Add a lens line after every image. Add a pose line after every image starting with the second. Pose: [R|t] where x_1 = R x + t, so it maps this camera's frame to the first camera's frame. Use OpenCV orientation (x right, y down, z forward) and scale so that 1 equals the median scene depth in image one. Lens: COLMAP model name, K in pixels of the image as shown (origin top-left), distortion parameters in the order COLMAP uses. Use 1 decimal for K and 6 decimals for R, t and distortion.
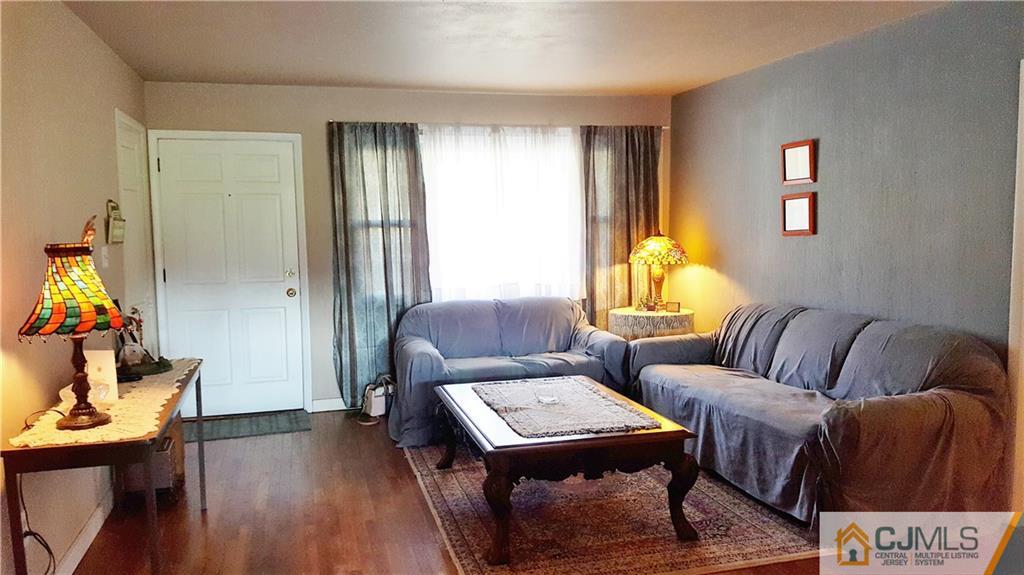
lens RADIAL K [[760.0, 0, 507.7], [0, 760.0, 285.5], [0, 0, 1]] dist [0.026829, -0.041499]
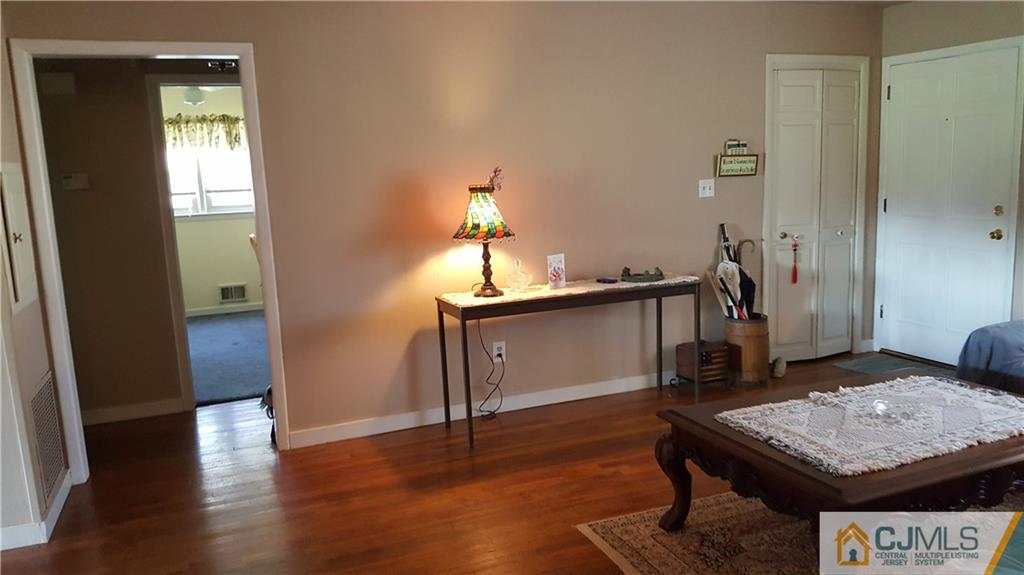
lens RADIAL K [[760.0, 0, 507.7], [0, 760.0, 291.6], [0, 0, 1]] dist [0.026829, -0.041499]
pose [[0.114883, 0.168317, -0.979015, 1.058499], [-0.042676, 0.985467, 0.164419, -0.097389], [0.992462, 0.022892, 0.120397, 0.835600]]
